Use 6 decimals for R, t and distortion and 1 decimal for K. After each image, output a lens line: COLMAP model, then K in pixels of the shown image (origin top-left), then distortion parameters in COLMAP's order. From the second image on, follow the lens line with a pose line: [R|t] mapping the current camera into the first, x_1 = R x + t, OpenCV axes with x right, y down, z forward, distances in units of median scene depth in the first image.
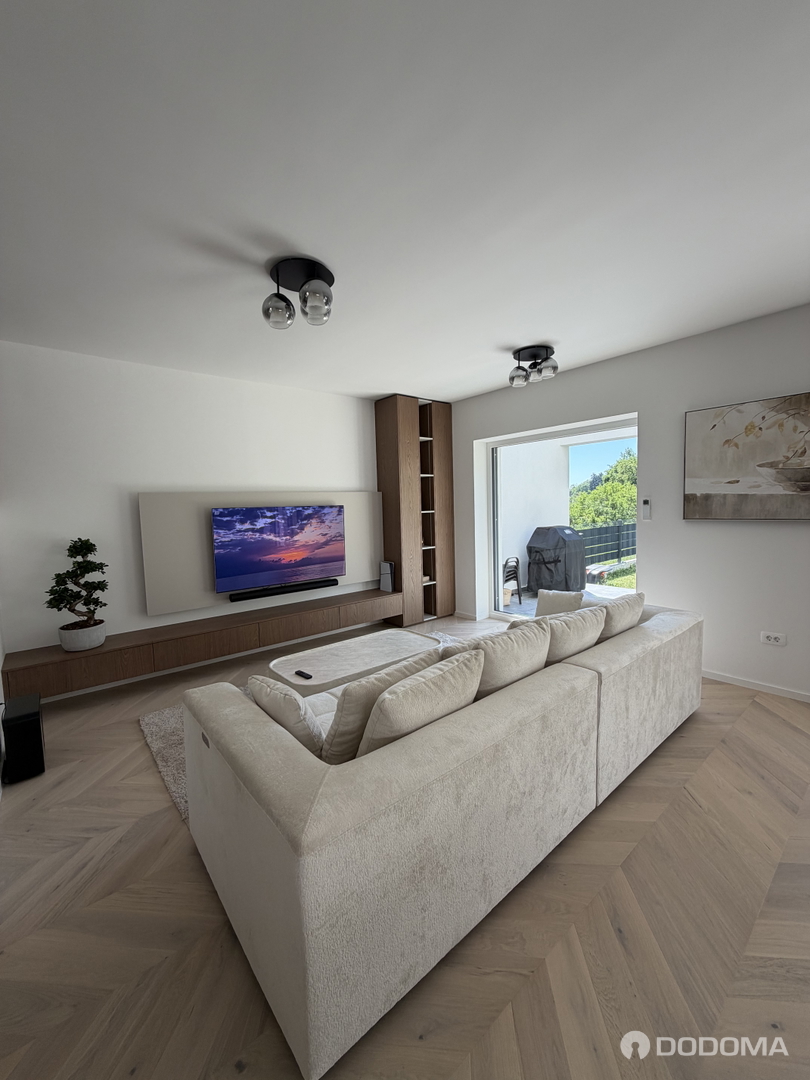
lens RADIAL K [[429.3, 0, 405.0], [0, 429.3, 540.0], [0, 0, 1]] dist [0.001596, 0.000128]
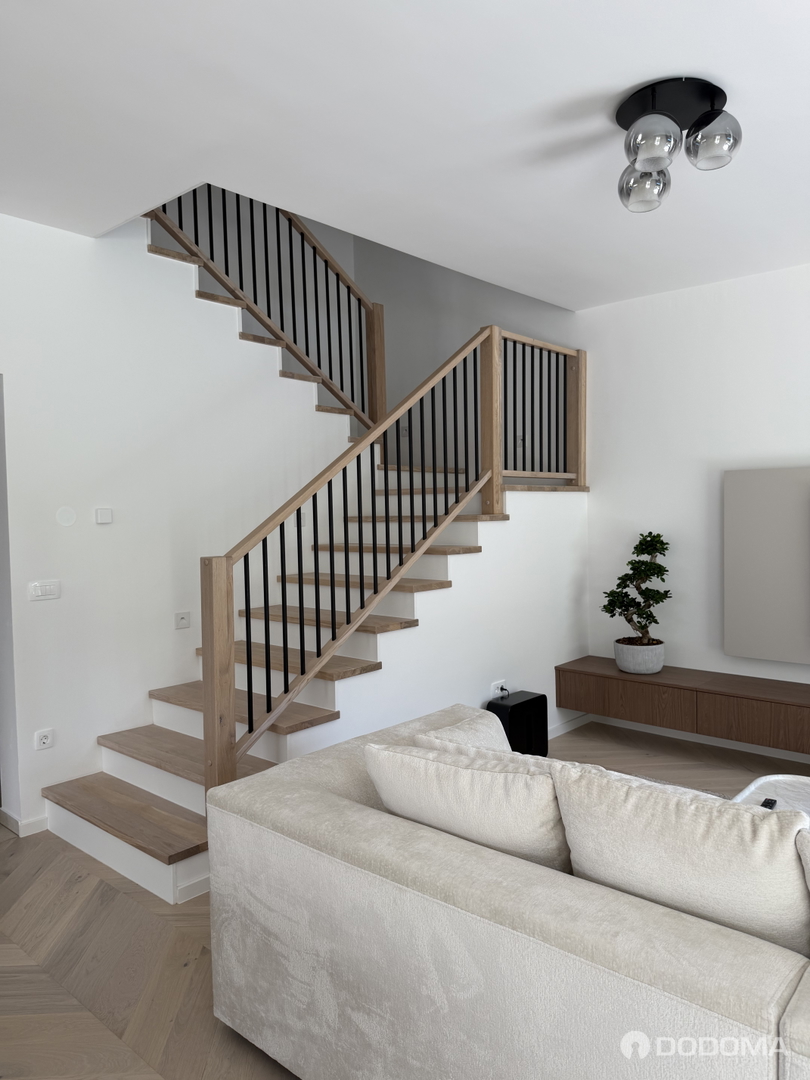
lens RADIAL K [[753.1, 0, 405.0], [0, 753.1, 540.0], [0, 0, 1]] dist [0.116697, -0.184736]
pose [[0.139493, 0.060777, -0.988356, 0.559129], [-0.062469, 0.996667, 0.052471, -0.034934], [0.988251, 0.054422, 0.142824, 0.364382]]
